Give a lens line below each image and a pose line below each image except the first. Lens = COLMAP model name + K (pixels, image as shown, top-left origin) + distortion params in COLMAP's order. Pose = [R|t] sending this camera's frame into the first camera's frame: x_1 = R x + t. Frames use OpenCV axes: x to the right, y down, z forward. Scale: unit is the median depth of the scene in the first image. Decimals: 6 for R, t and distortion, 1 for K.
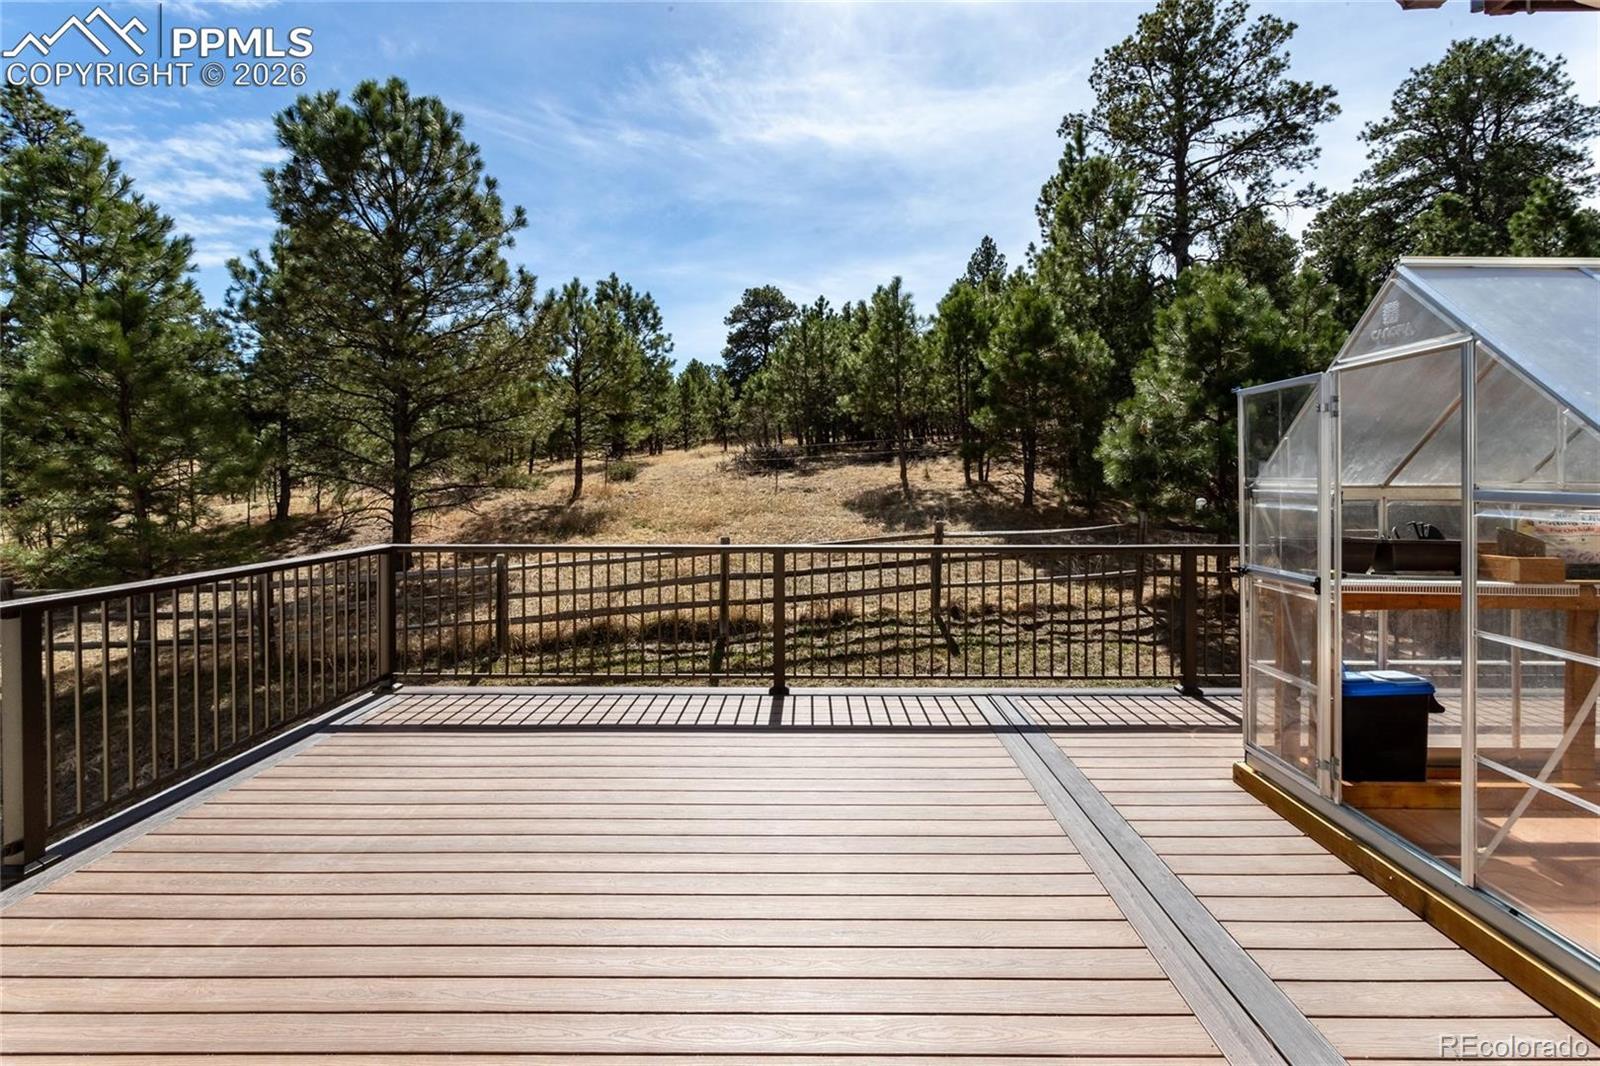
lens RADIAL K [[793.6, 0, 816.2], [0, 793.6, 500.7], [0, 0, 1]] dist [0.003222, 0.000935]
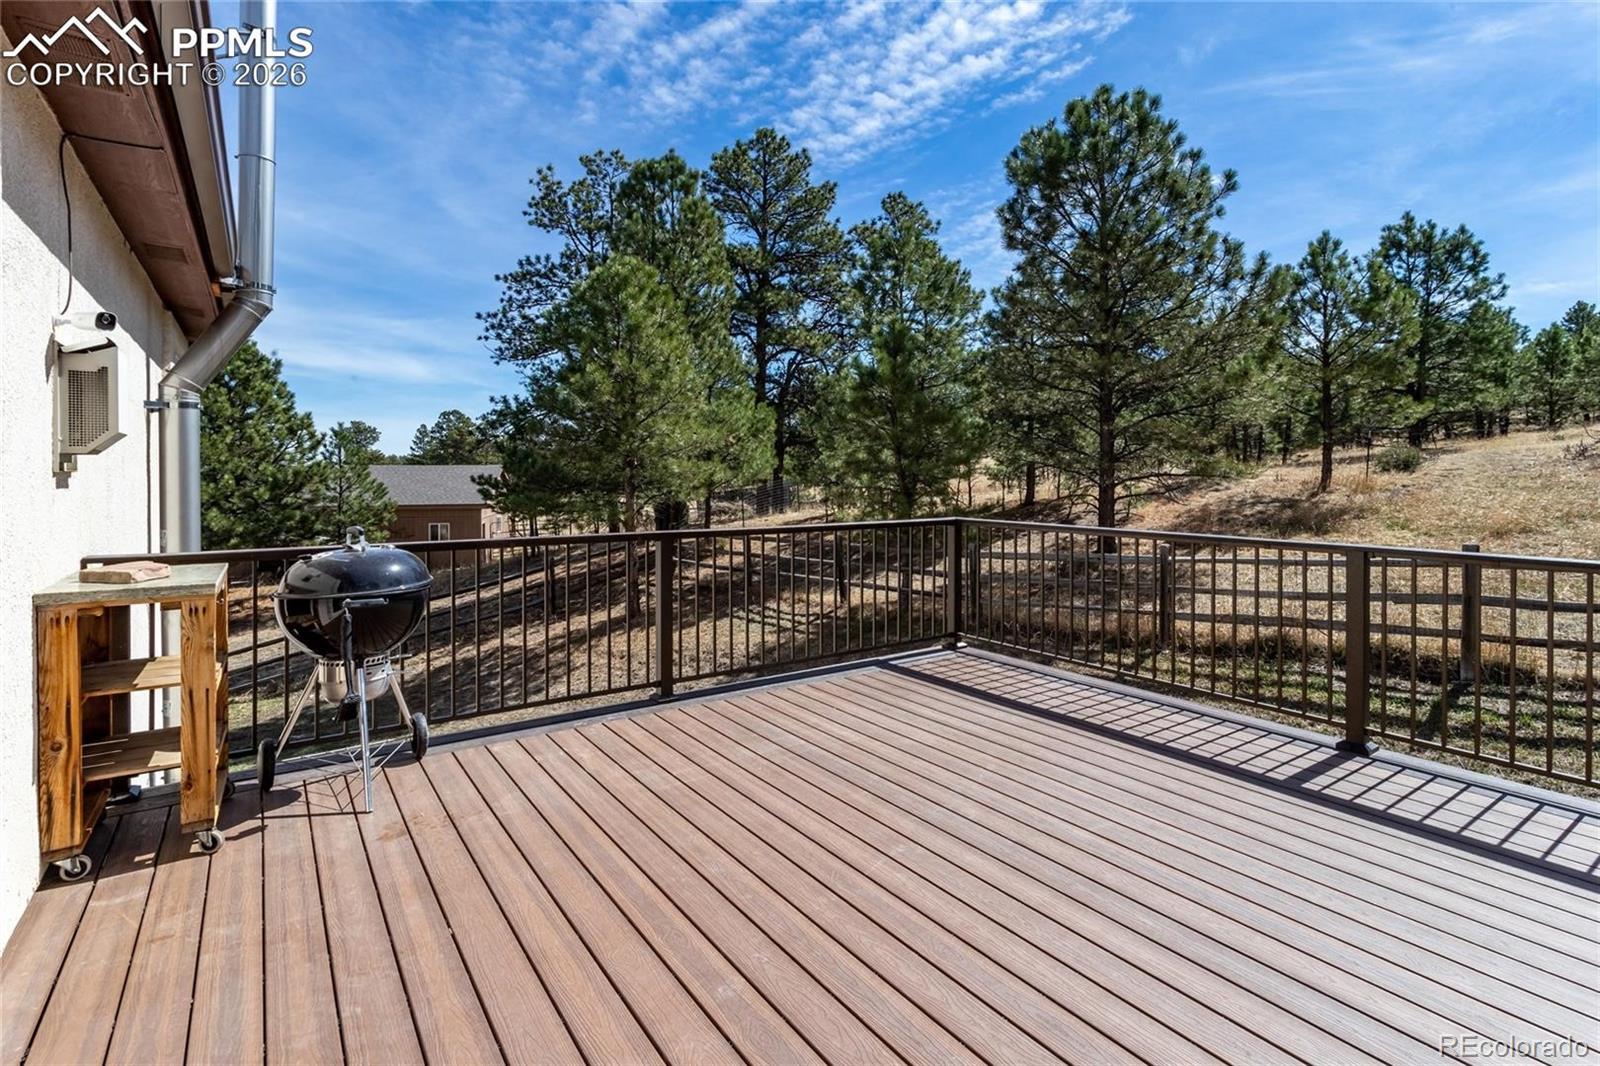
lens RADIAL K [[792.5, 0, 795.3], [0, 792.5, 493.2], [0, 0, 1]] dist [0.002765, 0.000832]
pose [[0.565710, 0.021976, -0.824312, 0.118314], [-0.024481, 0.999652, 0.009850, 0.006922], [0.824241, 0.014608, 0.566051, 0.080831]]
